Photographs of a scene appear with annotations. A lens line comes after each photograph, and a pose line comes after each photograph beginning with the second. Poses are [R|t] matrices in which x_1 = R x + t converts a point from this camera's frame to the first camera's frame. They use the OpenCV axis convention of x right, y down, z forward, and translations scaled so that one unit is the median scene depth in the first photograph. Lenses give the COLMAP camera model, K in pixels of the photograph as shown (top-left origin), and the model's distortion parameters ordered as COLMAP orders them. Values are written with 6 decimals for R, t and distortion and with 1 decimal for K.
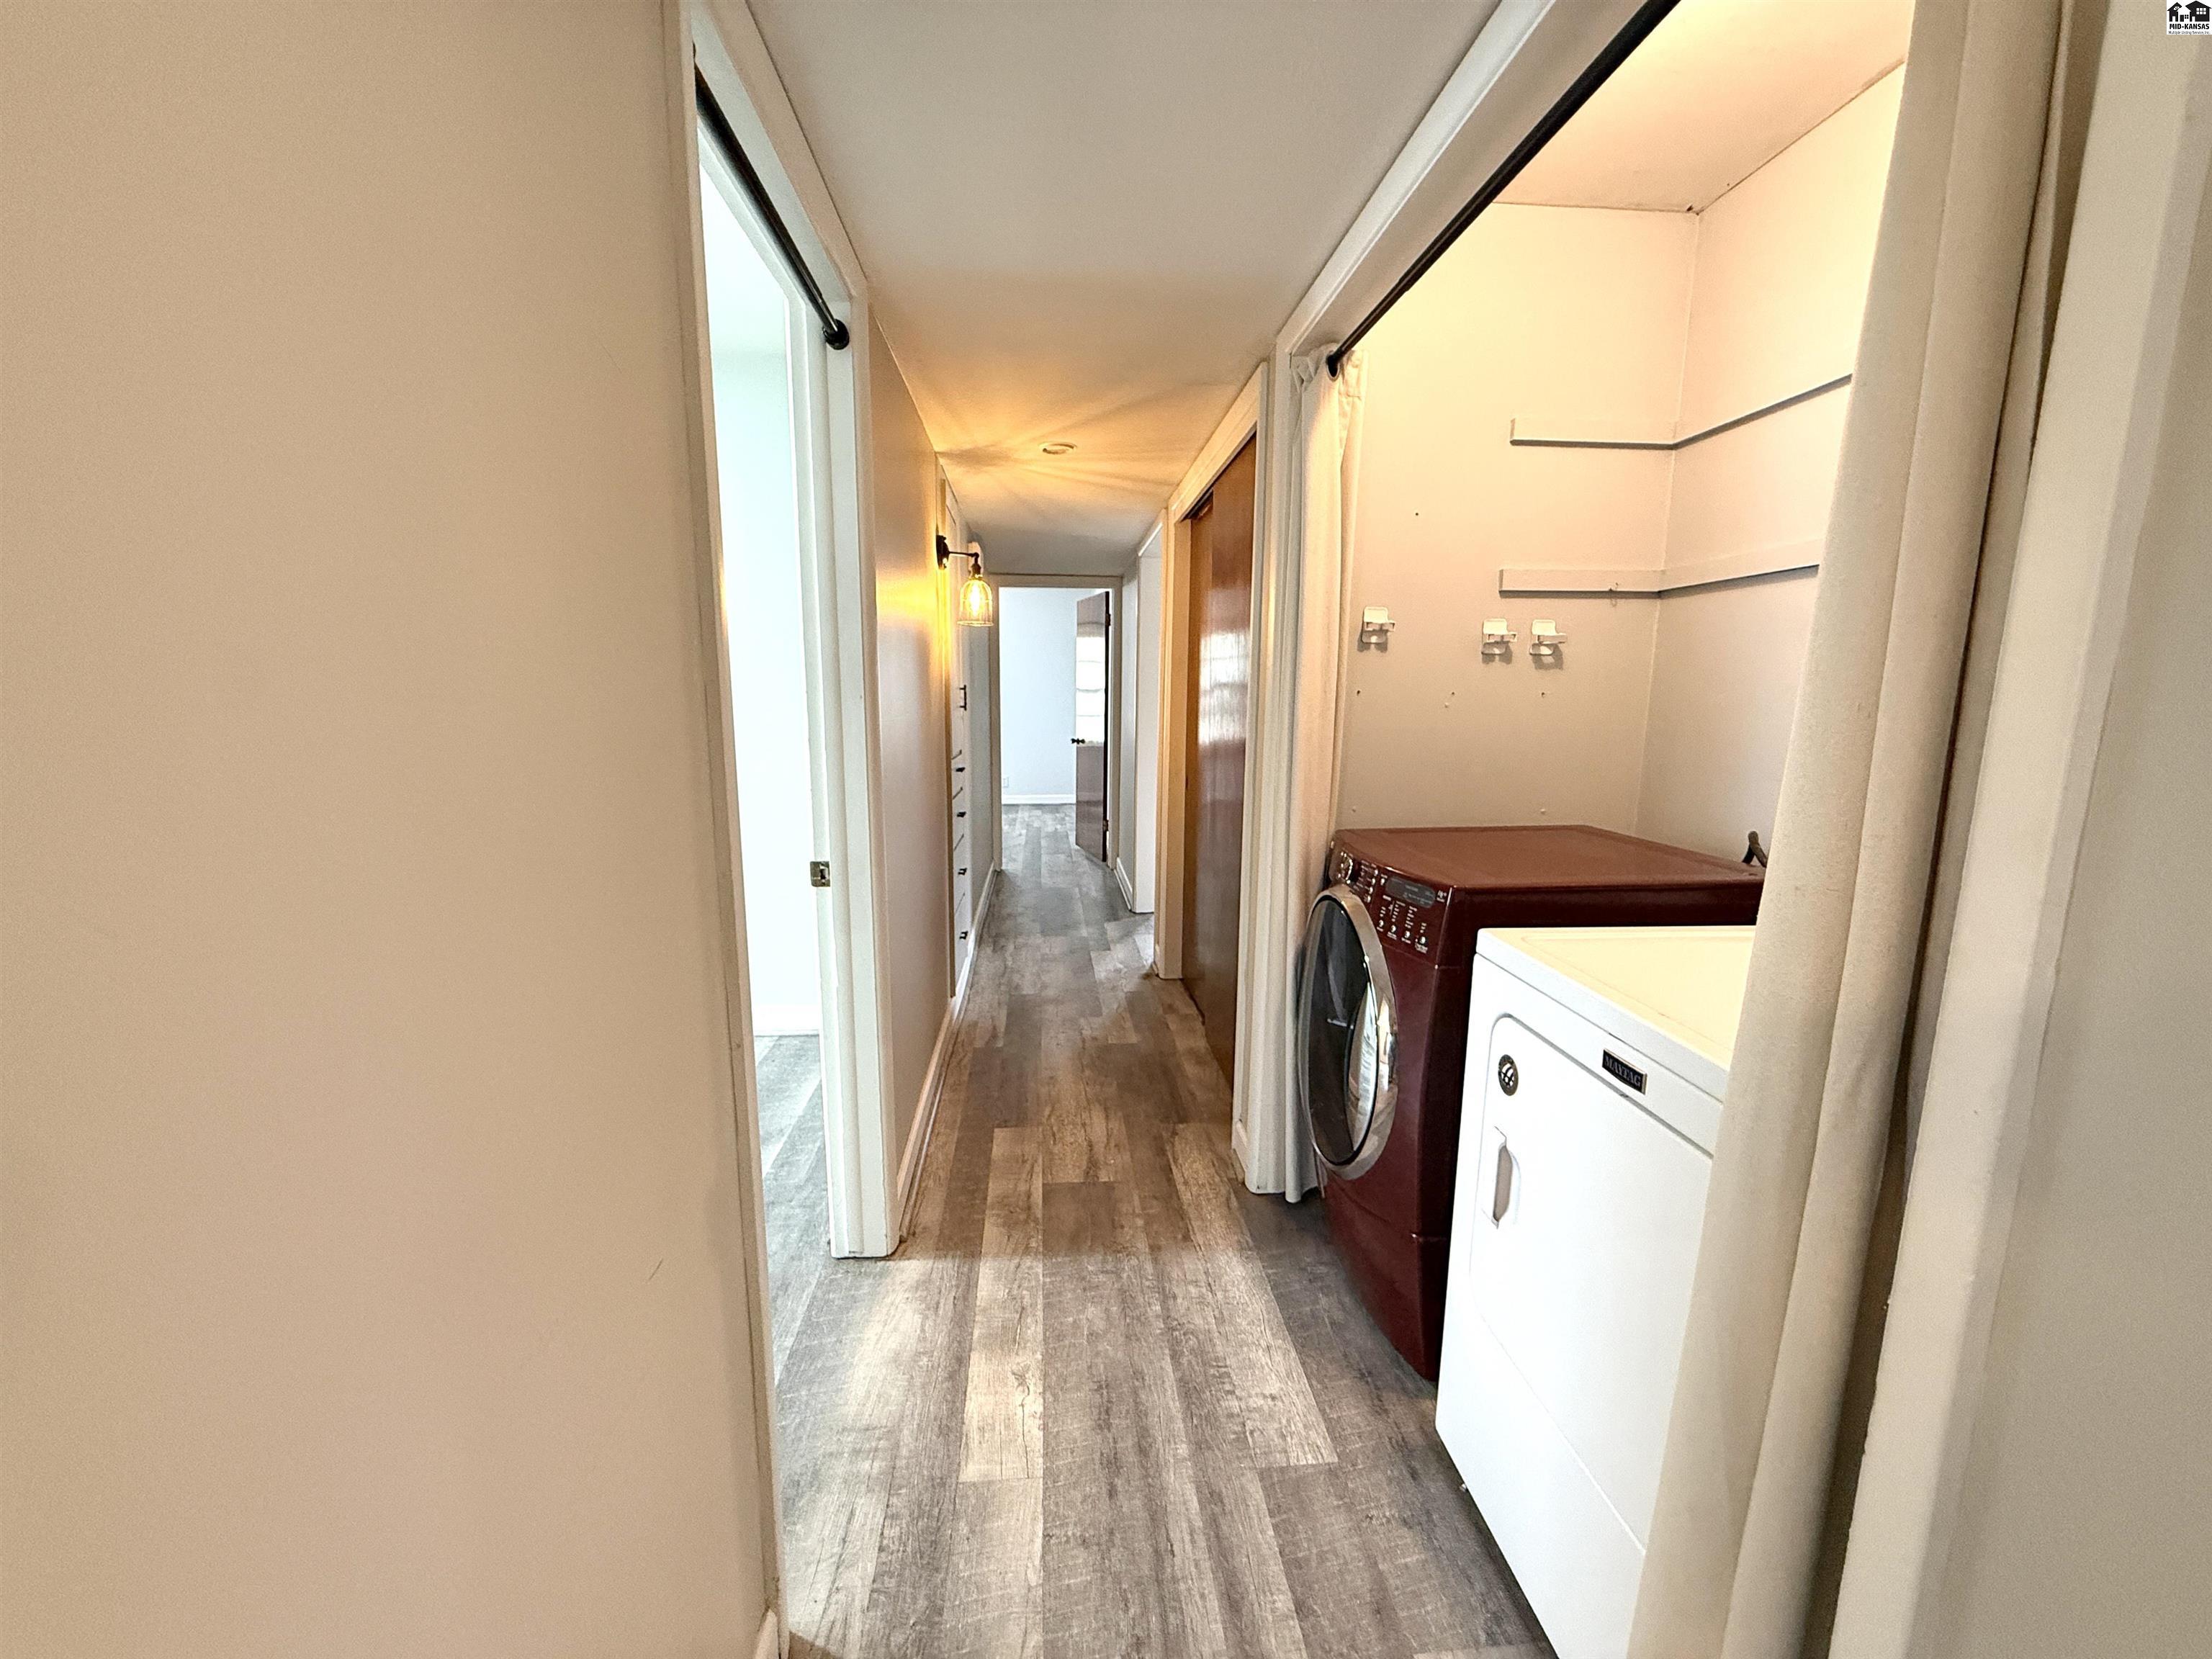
lens RADIAL K [[881.2, 0, 1100.5], [0, 881.2, 832.1], [0, 0, 1]] dist [0.000155, -0.000380]
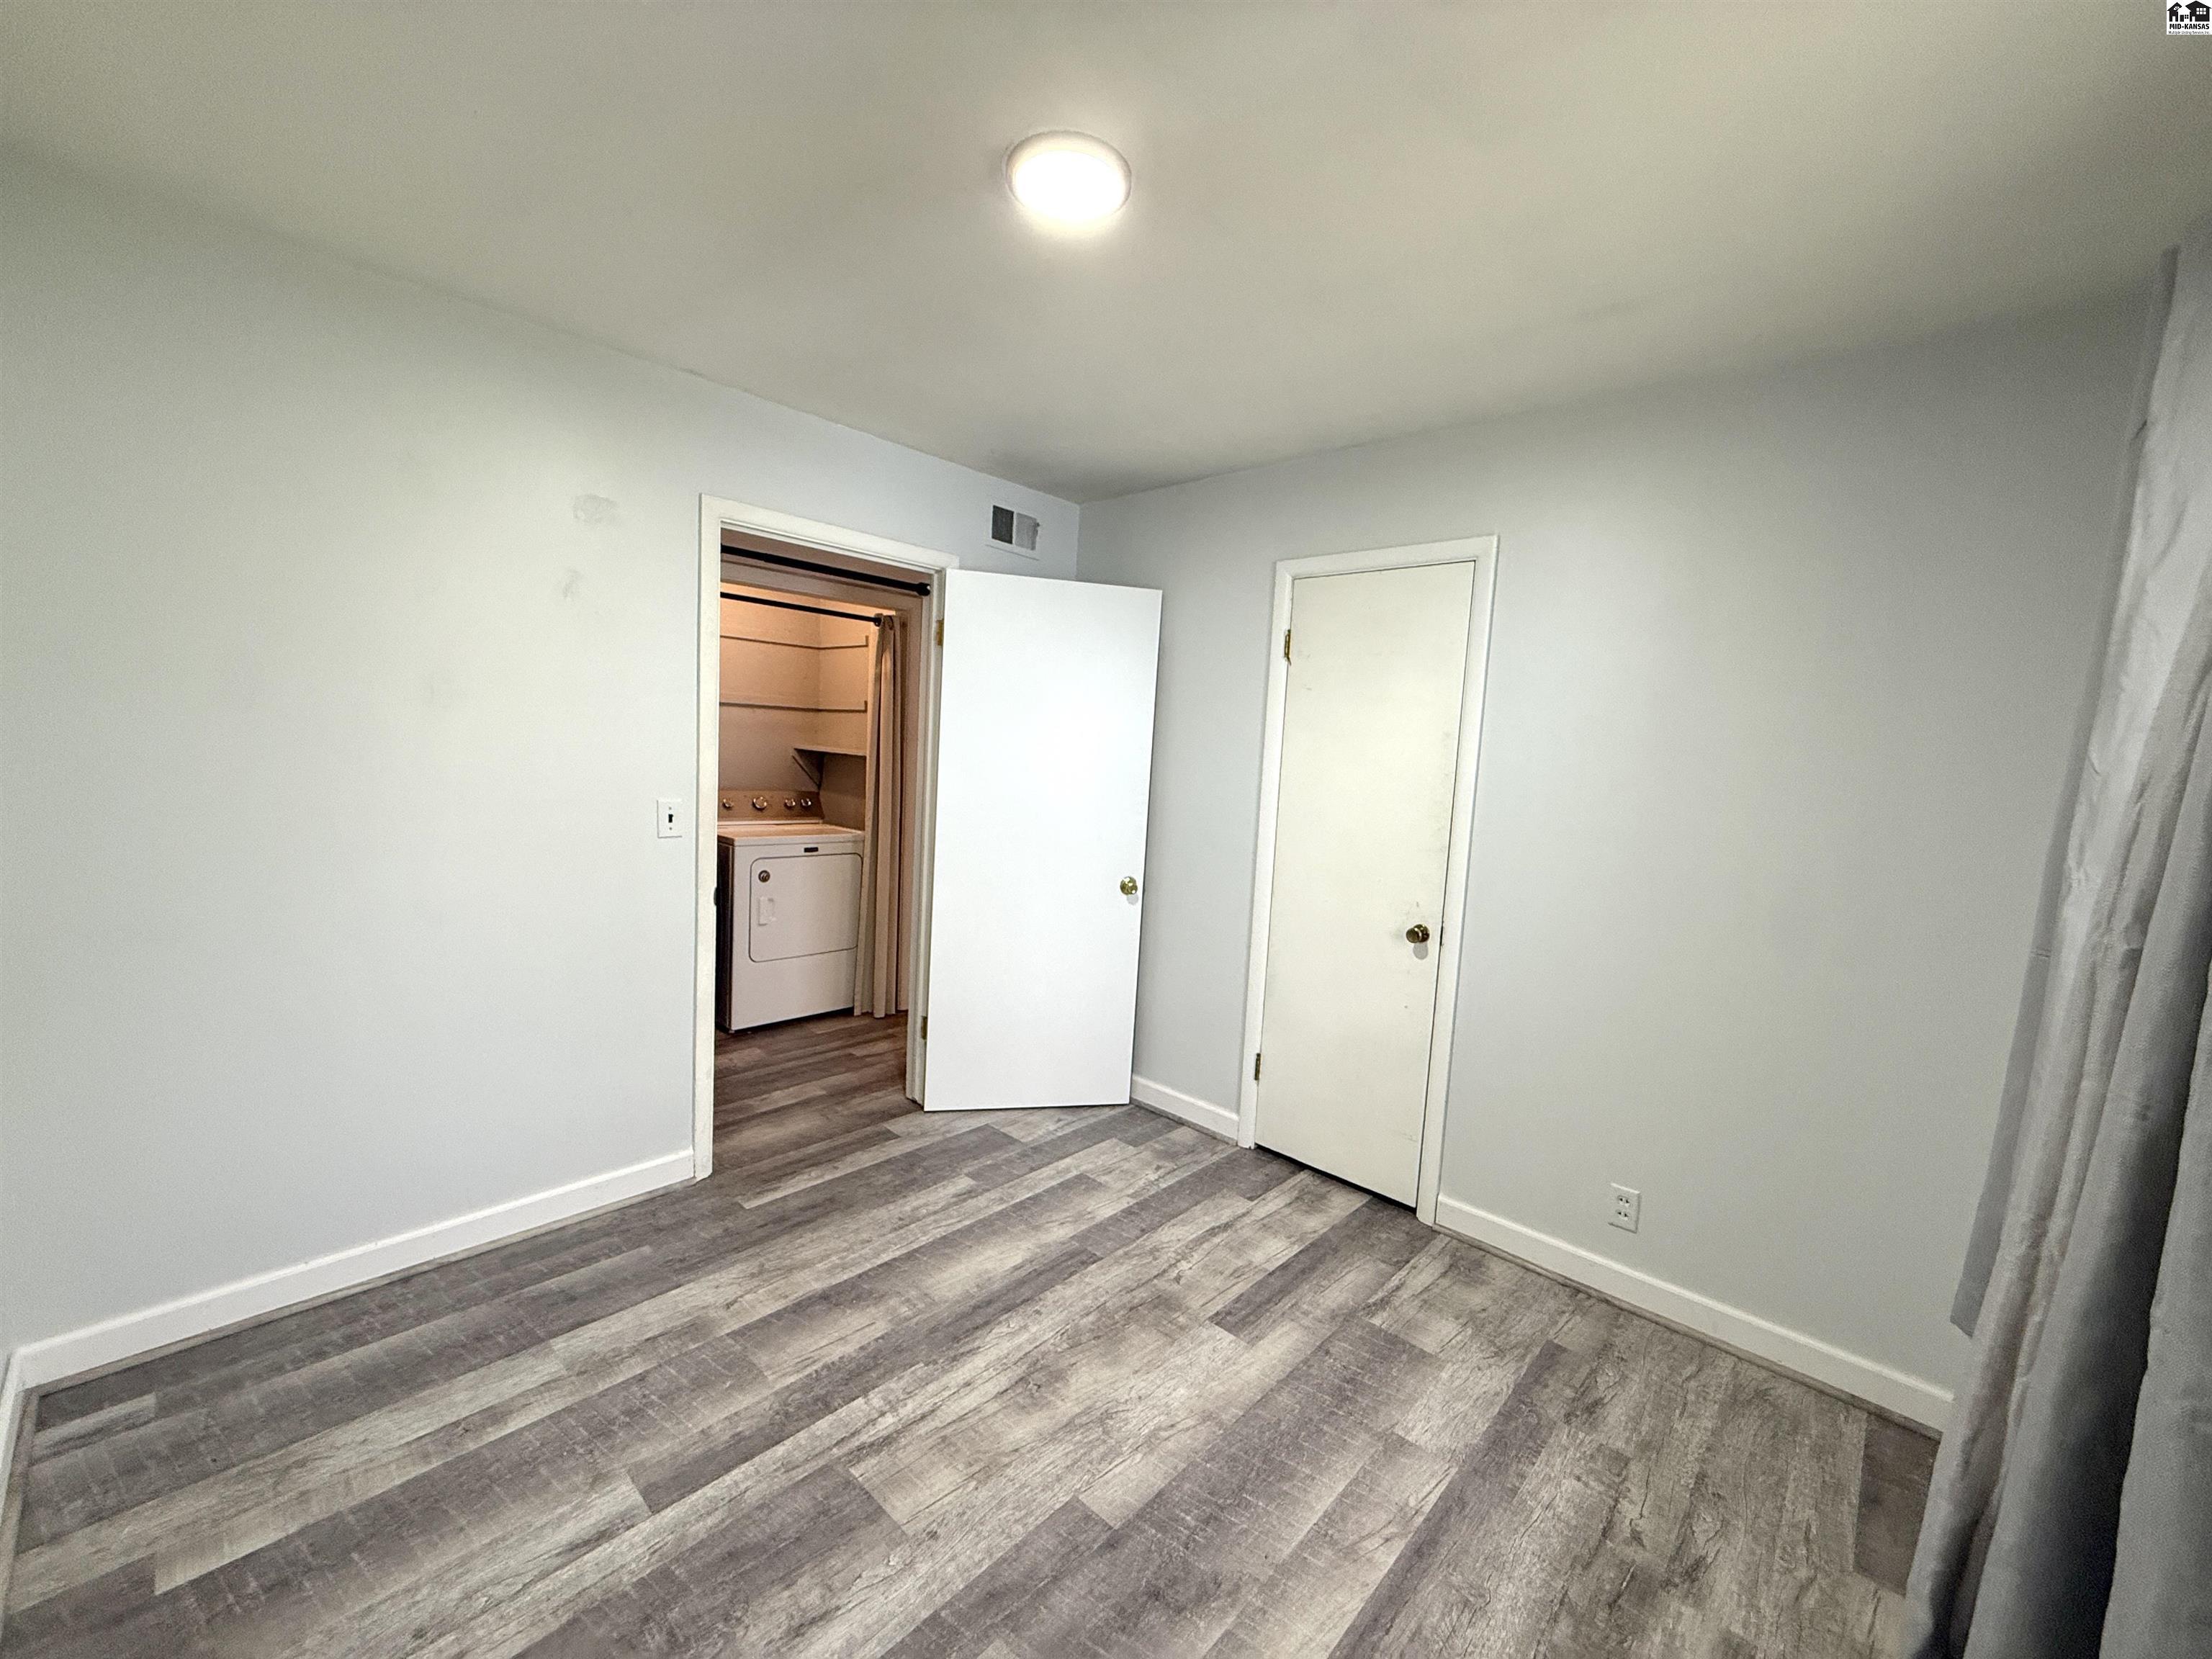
lens RADIAL K [[881.2, 0, 1100.5], [0, 881.2, 832.1], [0, 0, 1]] dist [0.000155, -0.000380]
pose [[-0.682299, -0.110963, 0.722603, -2.400705], [0.058411, 0.976980, 0.205179, -0.419891], [-0.728736, 0.182201, -0.660111, 1.975312]]
